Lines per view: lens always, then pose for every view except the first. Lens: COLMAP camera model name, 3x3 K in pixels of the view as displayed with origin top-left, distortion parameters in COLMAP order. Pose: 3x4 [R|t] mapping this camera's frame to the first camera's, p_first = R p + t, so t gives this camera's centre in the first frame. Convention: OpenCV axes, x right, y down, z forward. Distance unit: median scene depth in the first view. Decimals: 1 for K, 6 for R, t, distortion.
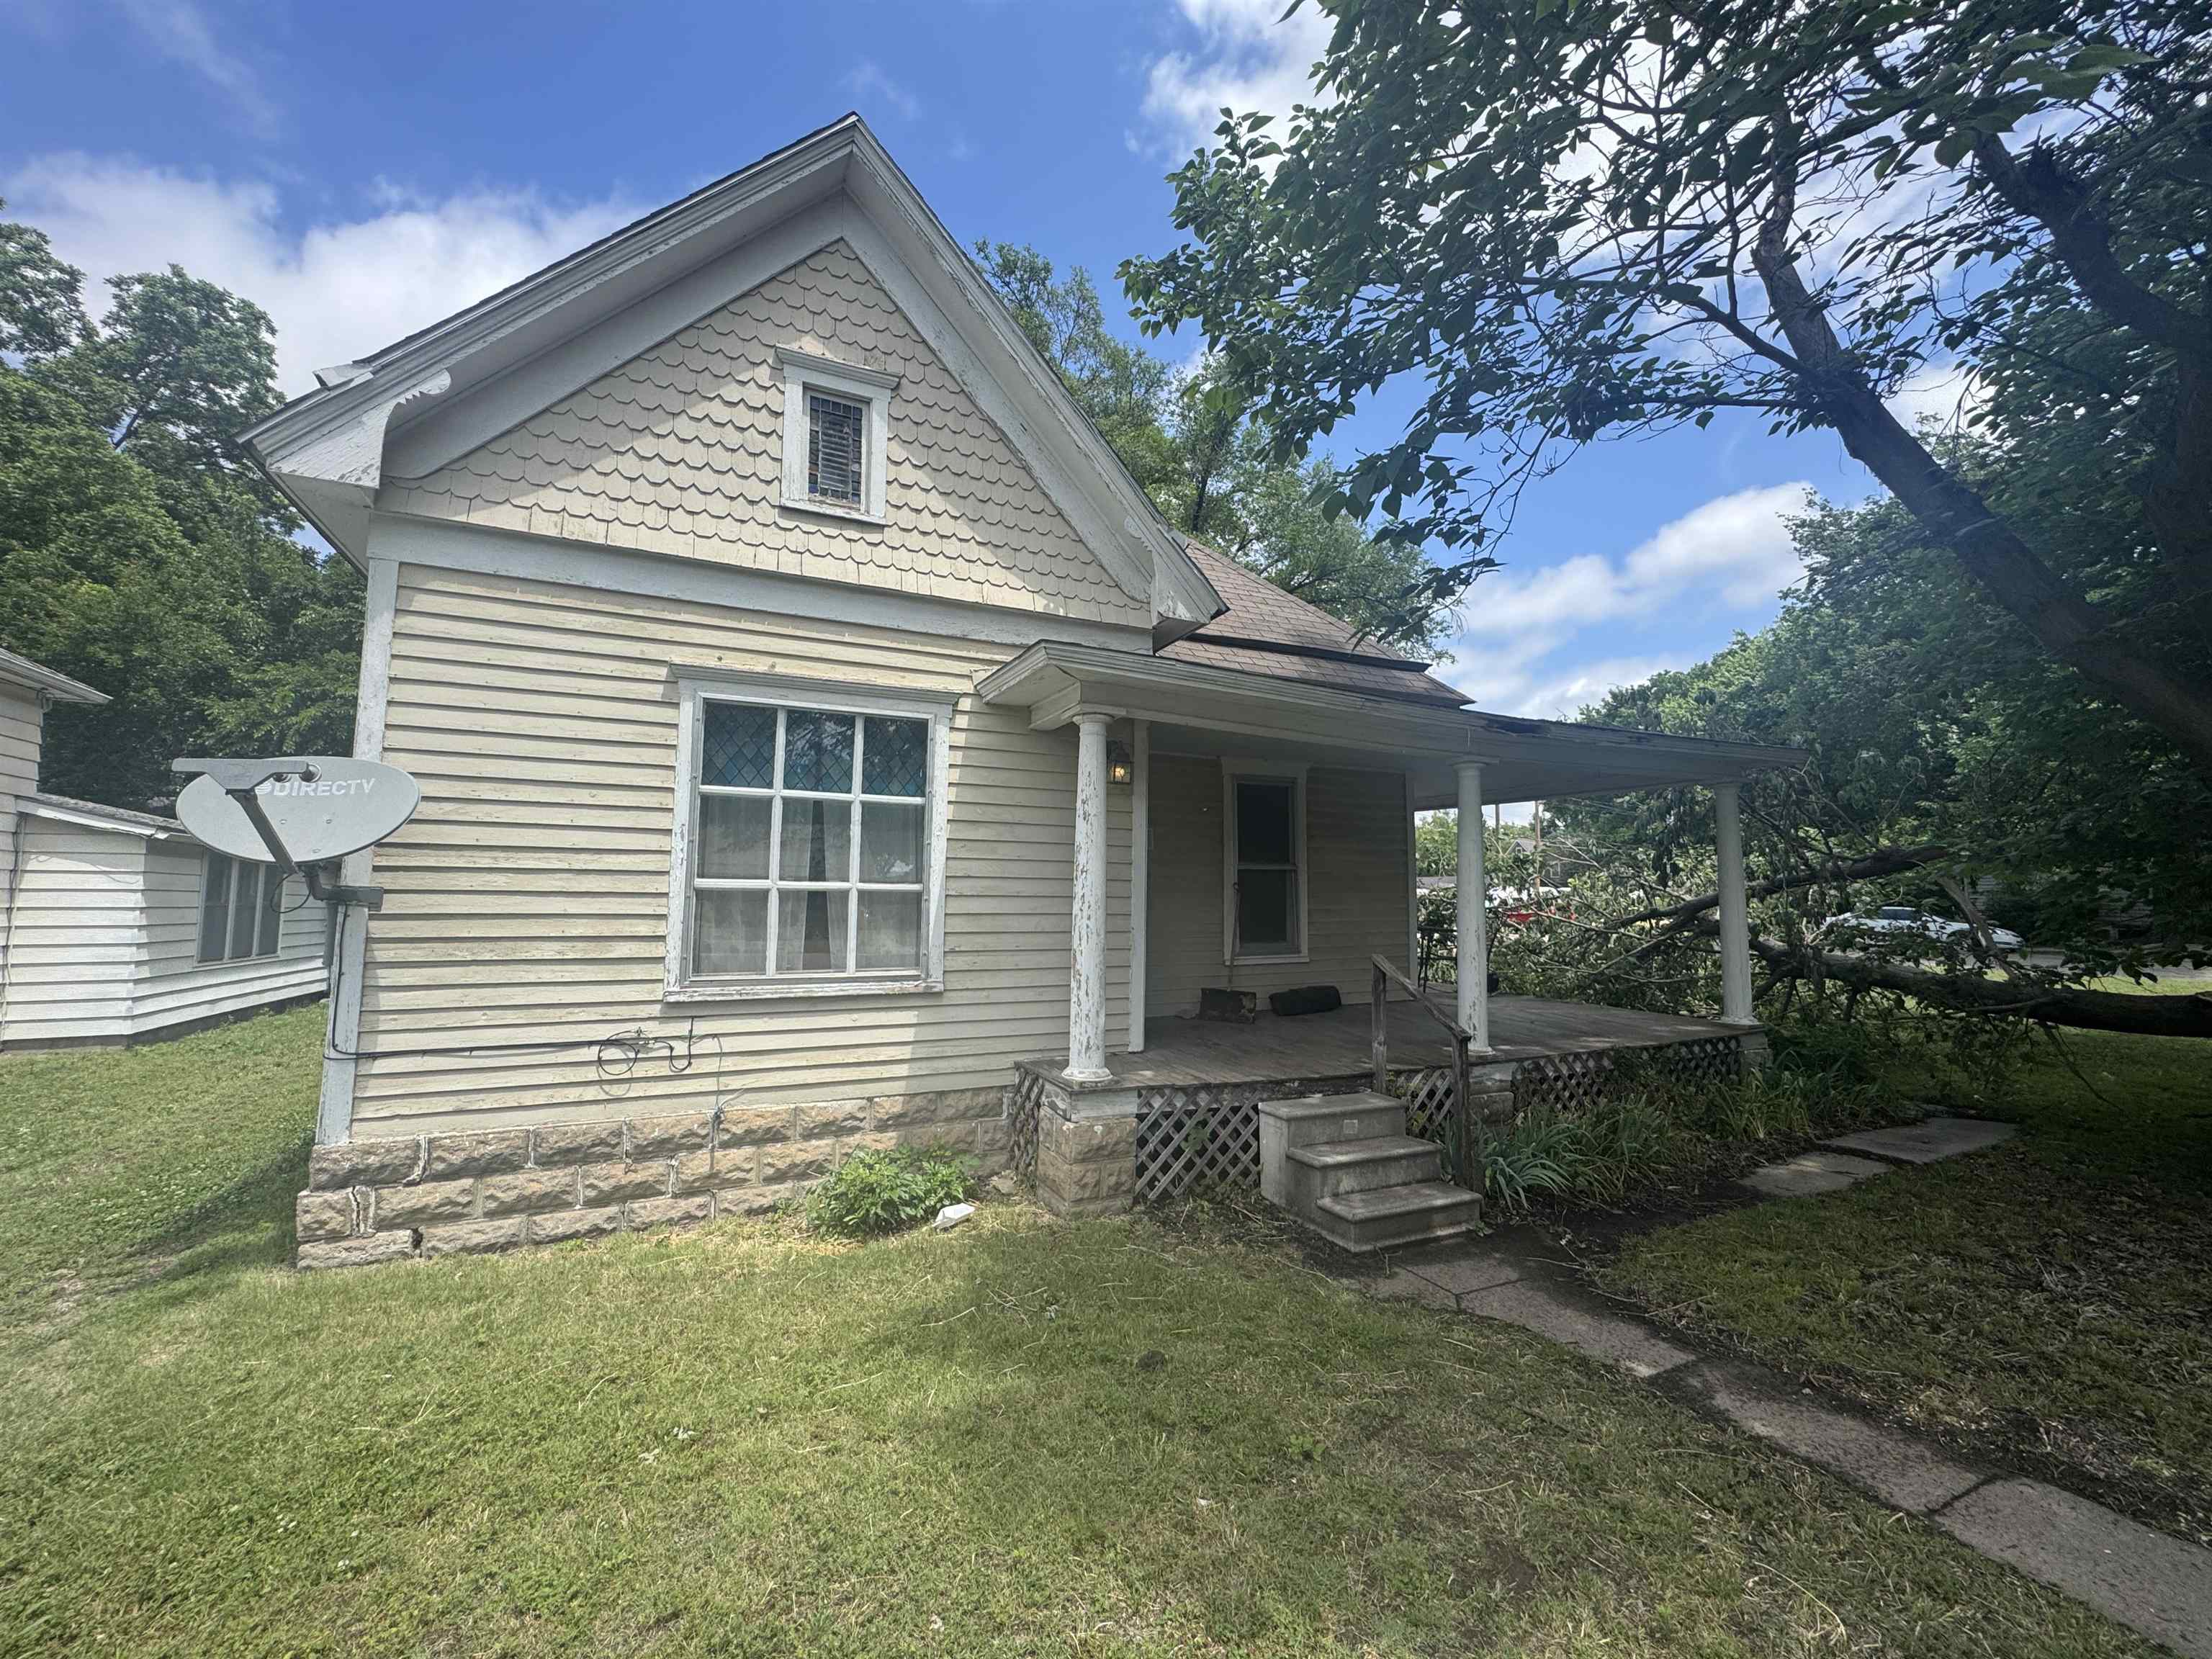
lens RADIAL K [[886.2, 0, 1108.4], [0, 886.2, 826.9], [0, 0, 1]] dist [-0.006742, 0.001393]
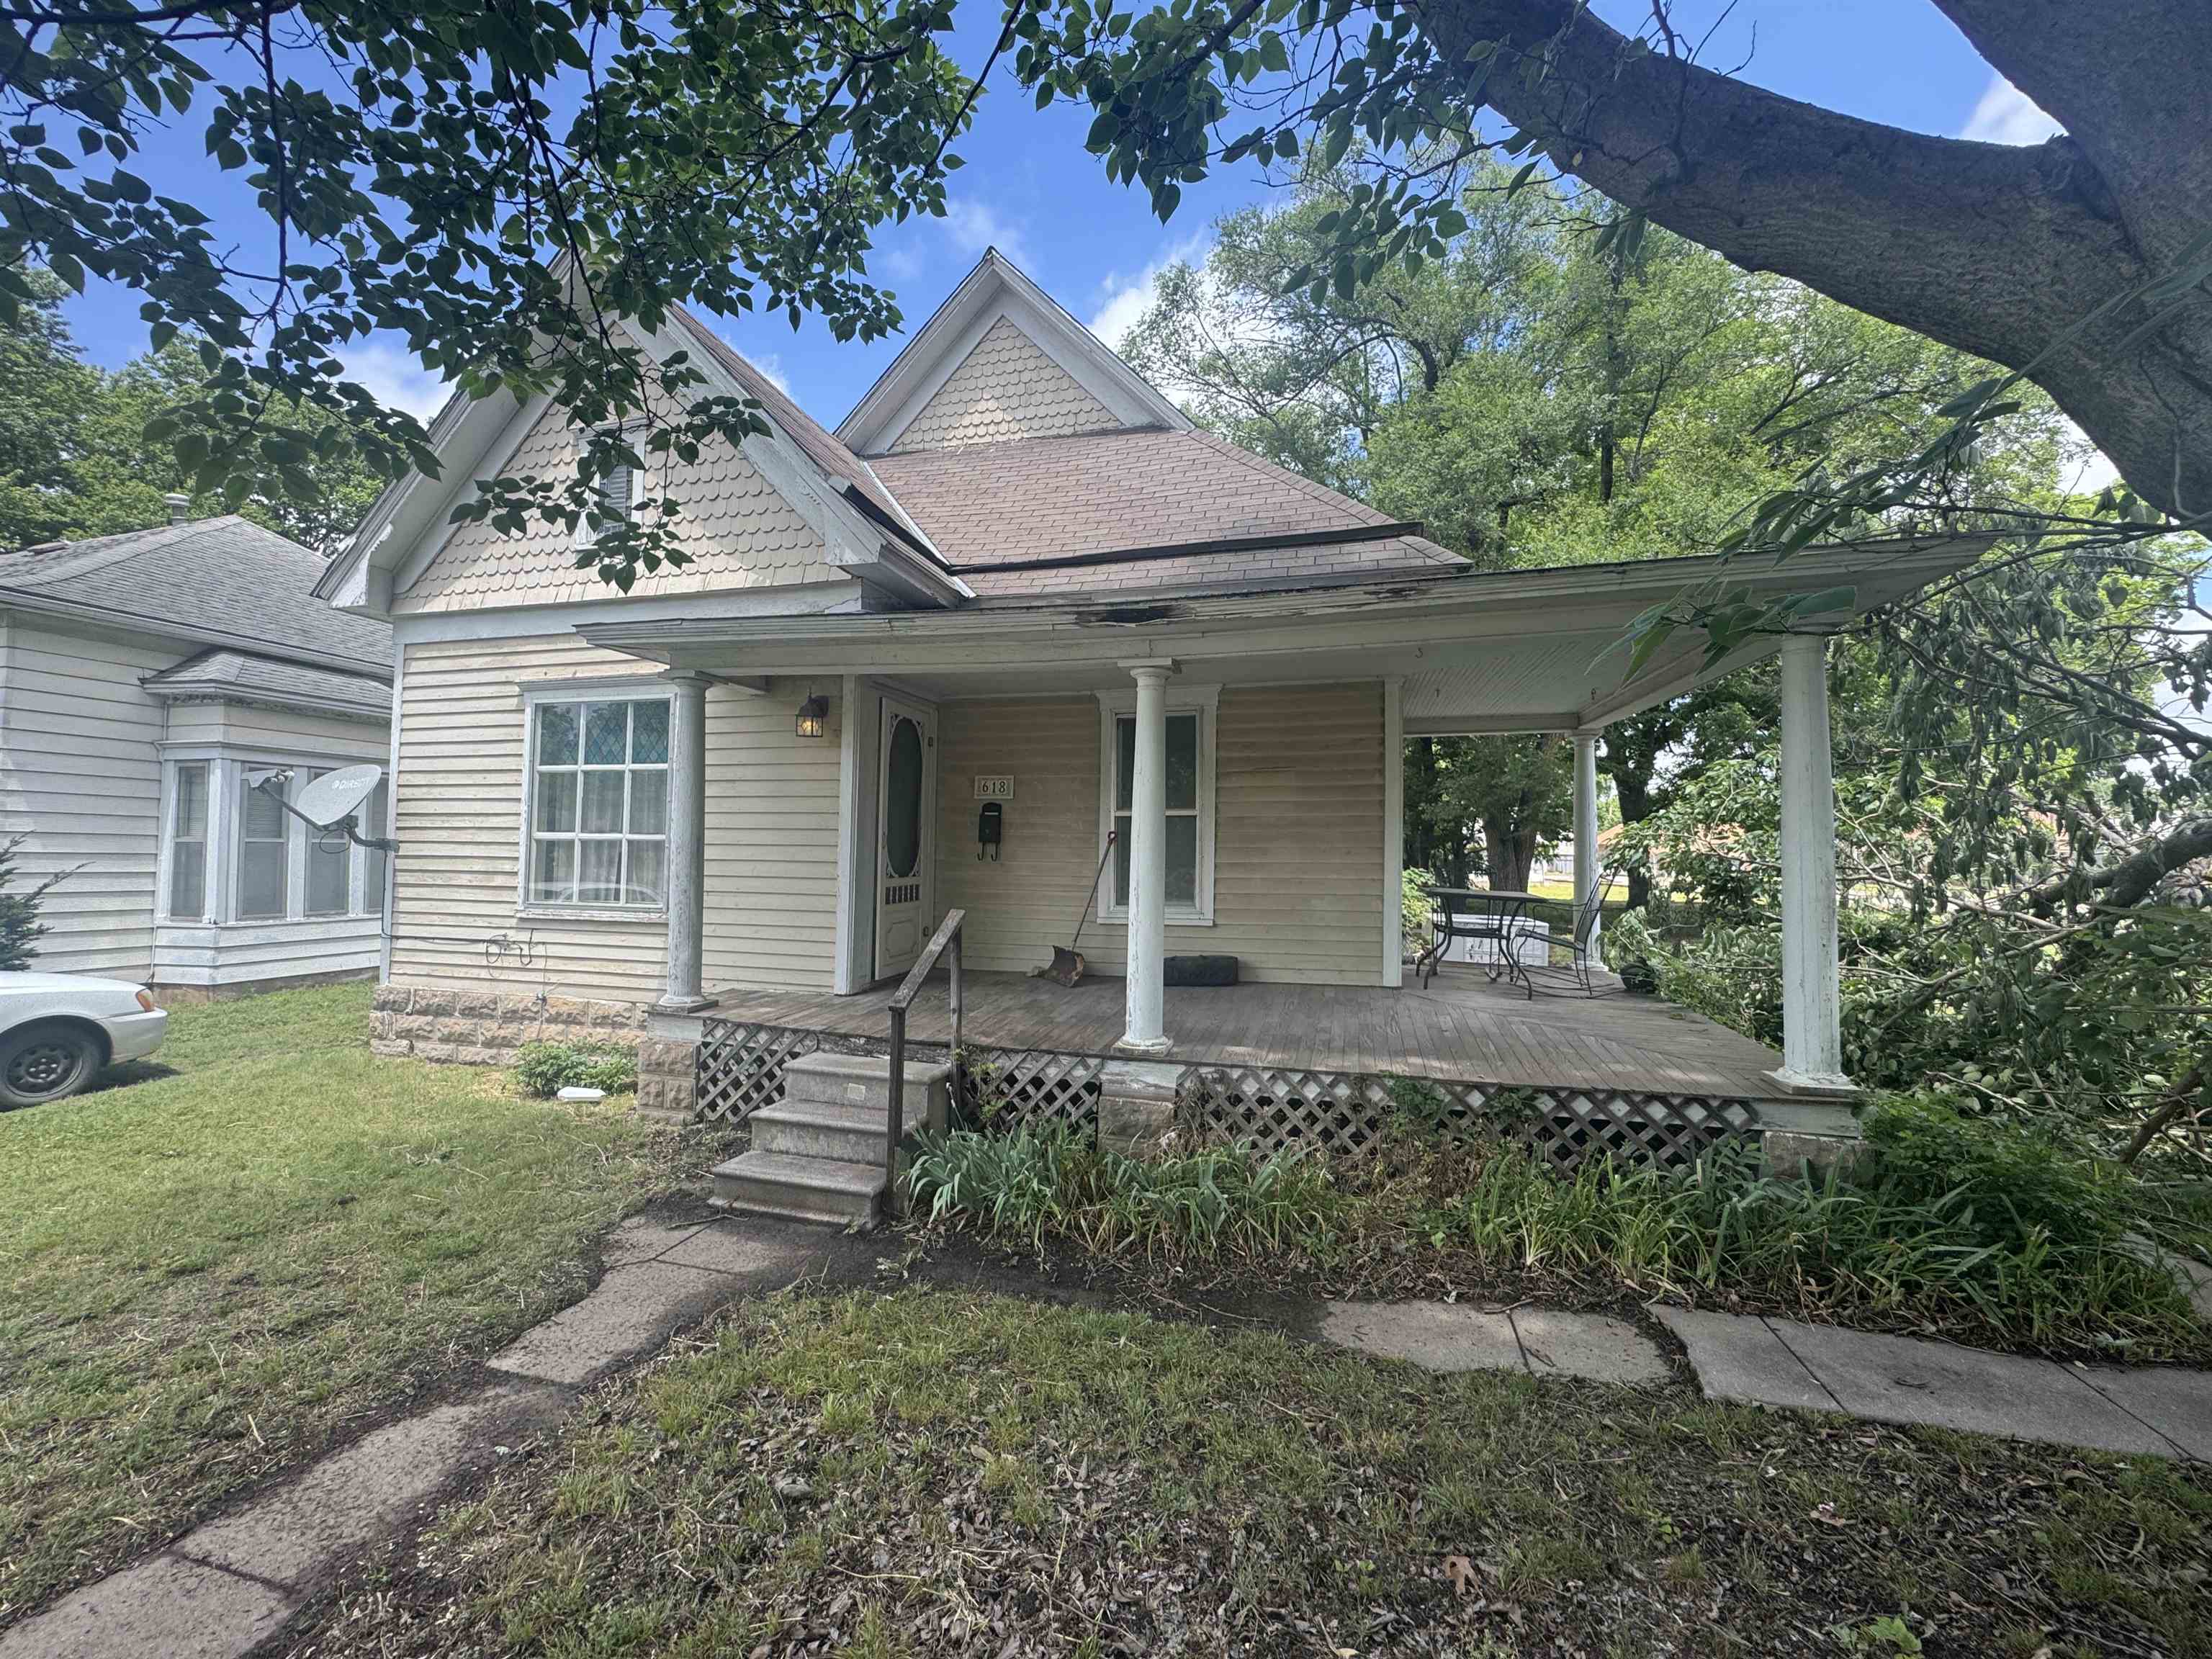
lens RADIAL K [[886.2, 0, 1105.5], [0, 886.2, 829.3], [0, 0, 1]] dist [-0.006742, 0.001393]
pose [[0.762019, -0.015559, -0.647367, 1.158229], [0.048229, 0.998298, 0.032776, 0.051556], [0.645756, -0.056198, 0.761473, 0.516852]]
